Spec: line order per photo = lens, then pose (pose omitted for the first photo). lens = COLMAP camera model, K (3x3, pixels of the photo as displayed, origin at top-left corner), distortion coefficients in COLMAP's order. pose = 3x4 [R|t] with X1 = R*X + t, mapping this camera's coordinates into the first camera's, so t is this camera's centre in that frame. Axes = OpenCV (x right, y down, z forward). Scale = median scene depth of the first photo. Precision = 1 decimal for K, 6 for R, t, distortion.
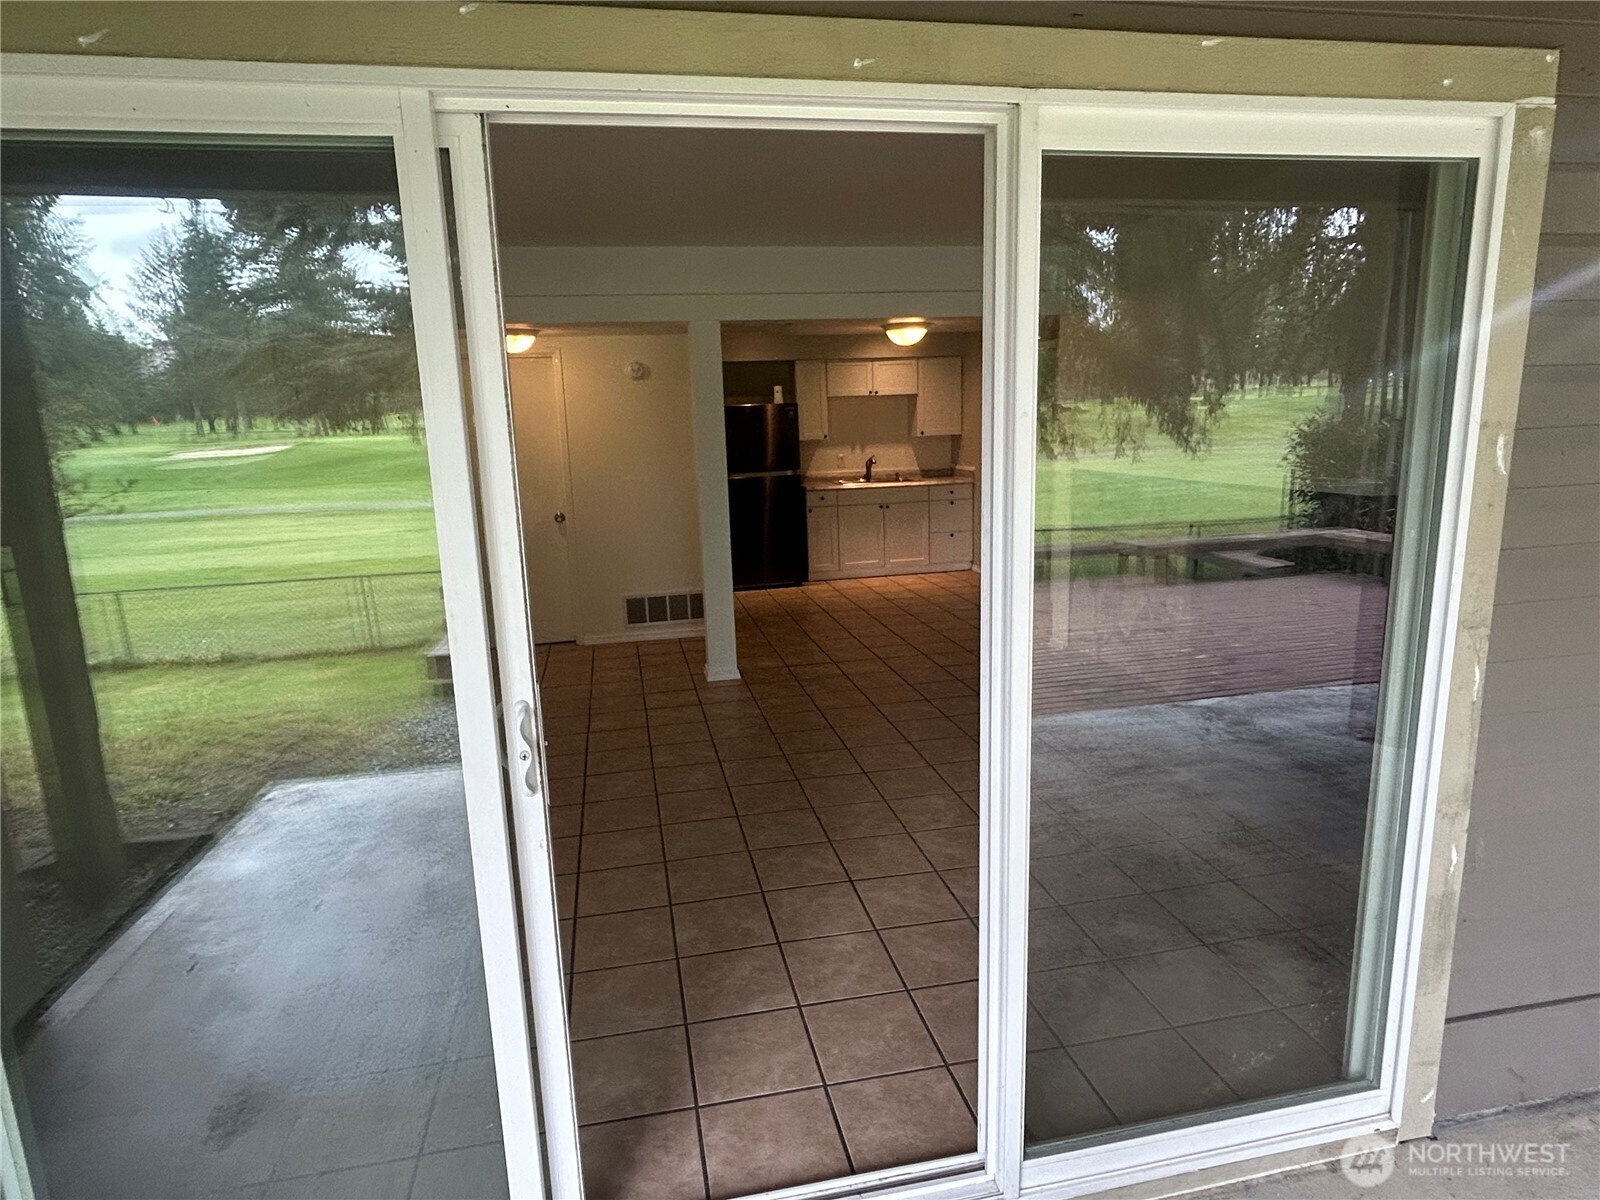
lens RADIAL K [[913.0, 0, 800.0], [0, 913.0, 600.0], [0, 0, 1]] dist [0.004536, 0.000413]
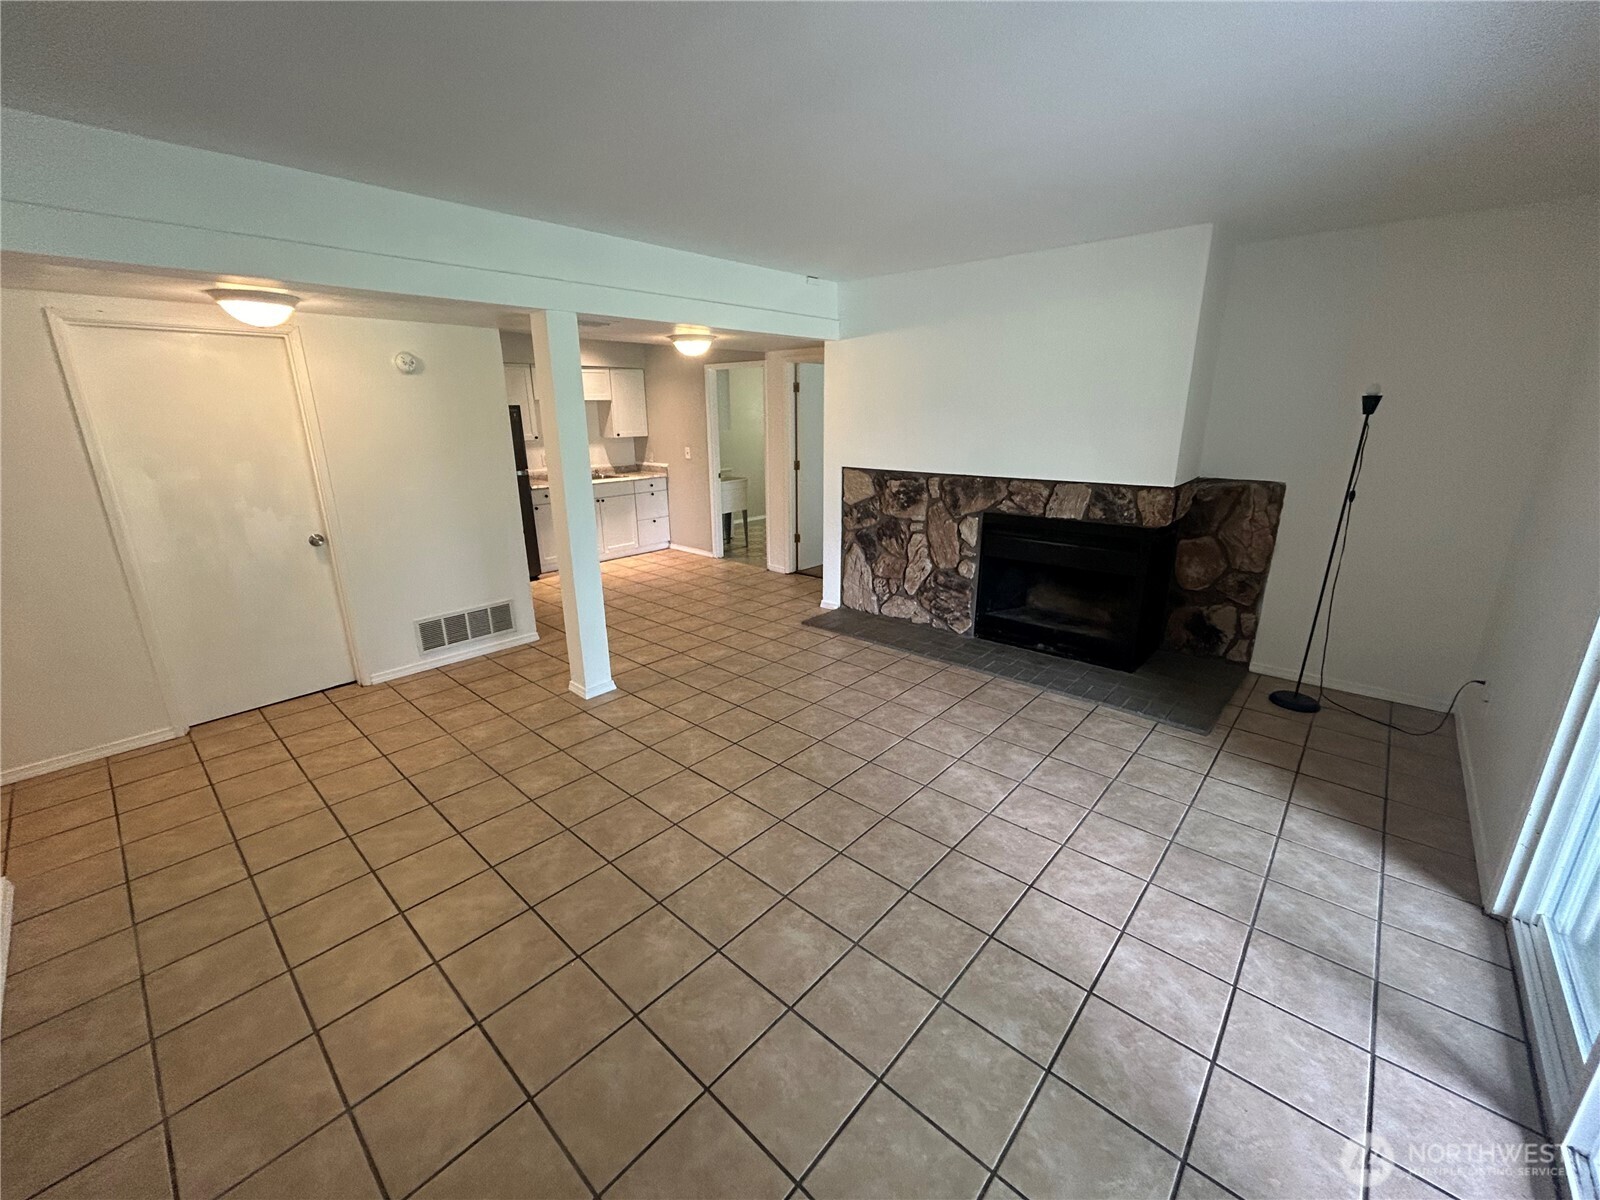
lens RADIAL K [[645.4, 0, 797.4], [0, 645.4, 598.4], [0, 0, 1]] dist [-0.001509, -0.000101]
pose [[0.805712, -0.140610, 0.575375, -0.191558], [0.098076, 0.989675, 0.104518, -0.042294], [-0.584131, -0.027781, 0.811184, 0.204555]]
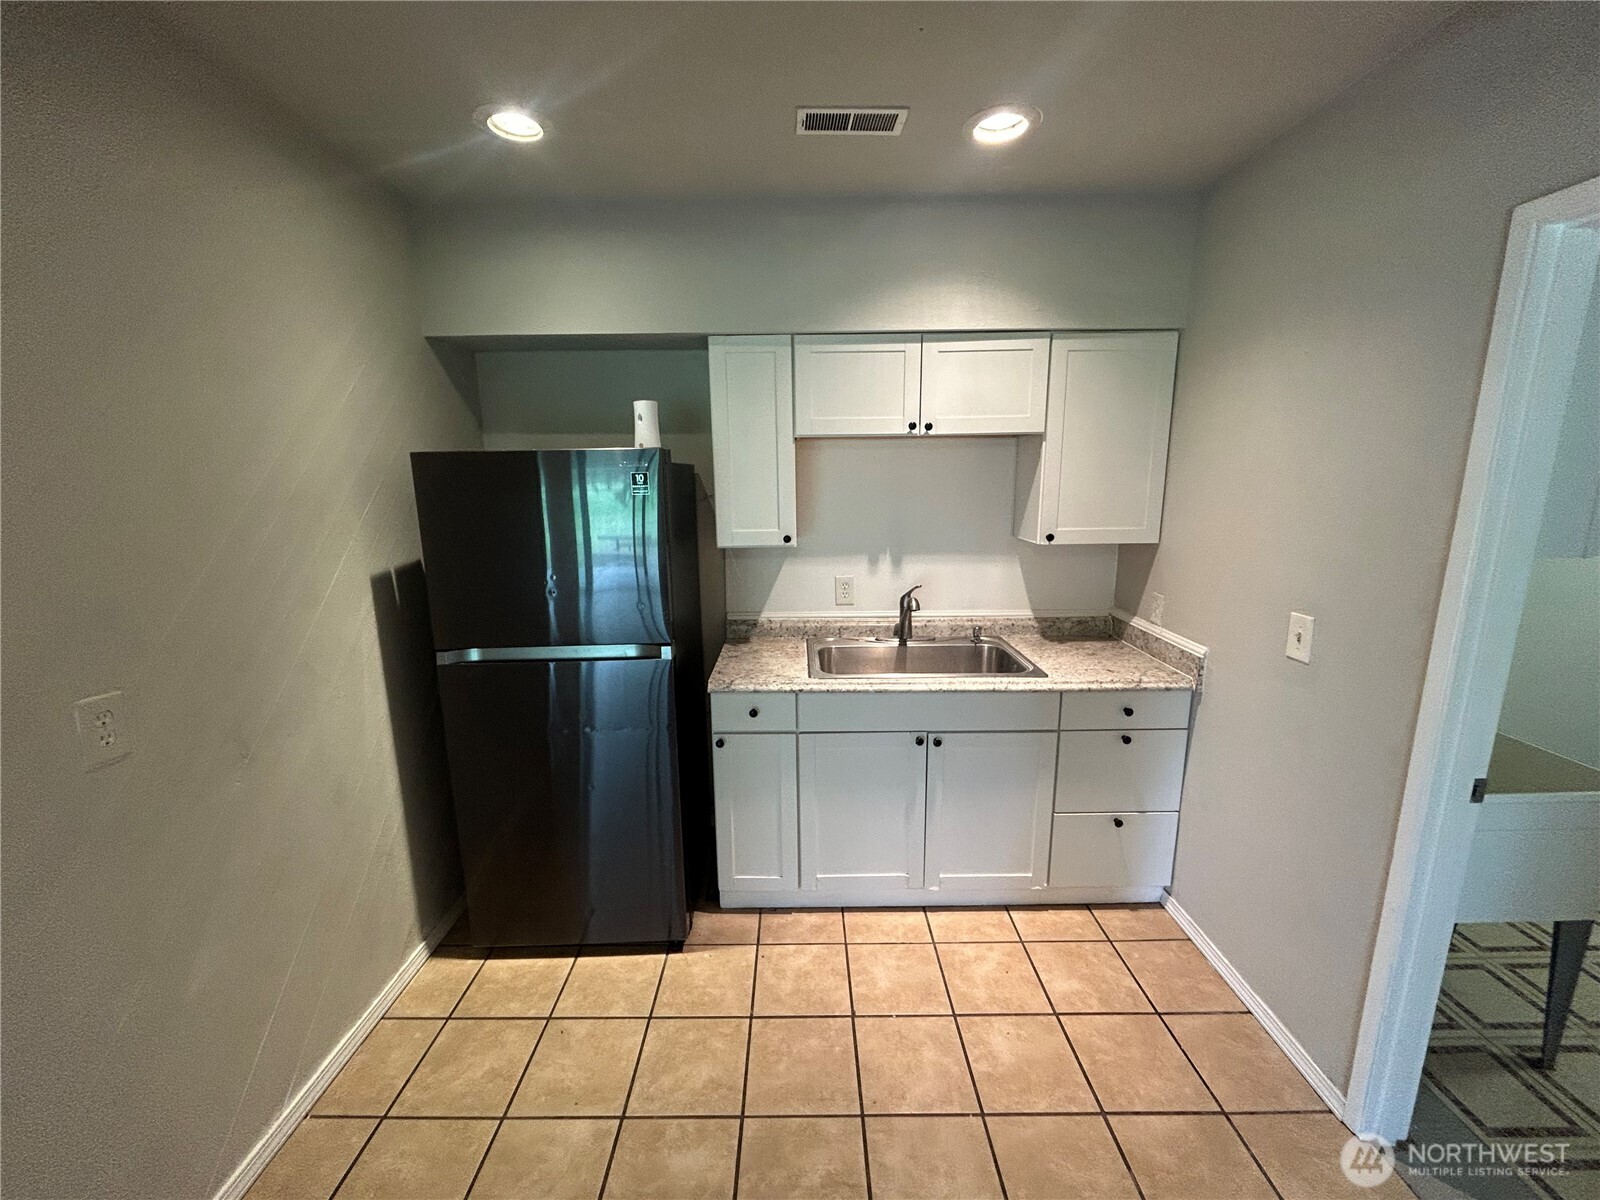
lens RADIAL K [[645.4, 0, 797.4], [0, 645.4, 598.4], [0, 0, 1]] dist [-0.001509, -0.000101]
pose [[0.978713, 0.064149, -0.194948, 0.088829], [-0.064395, 0.997912, 0.005079, -0.158650], [0.194867, 0.007583, 0.980800, 0.748154]]
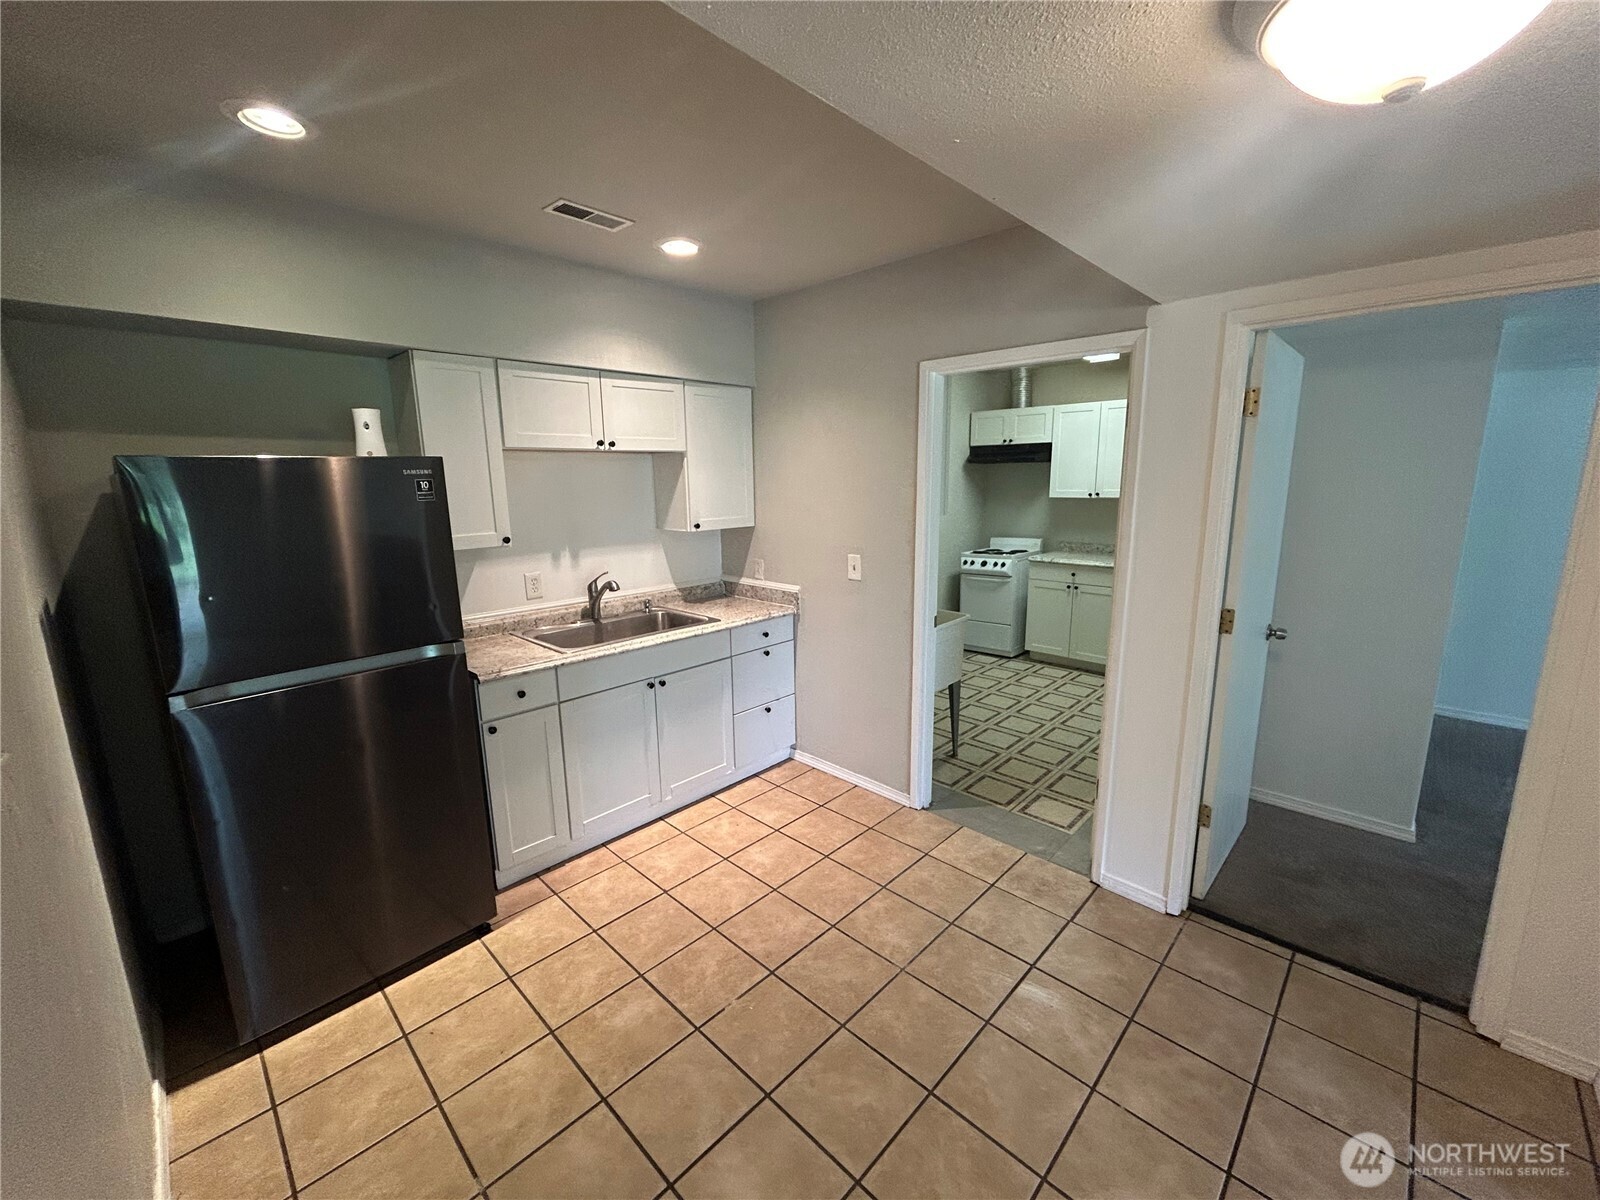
lens RADIAL K [[645.4, 0, 797.4], [0, 645.4, 598.4], [0, 0, 1]] dist [-0.001509, -0.000101]
pose [[0.826839, -0.081642, 0.556482, -0.030483], [0.097211, 0.995263, 0.001577, -0.141707], [-0.553975, 0.052793, 0.830858, 0.687425]]
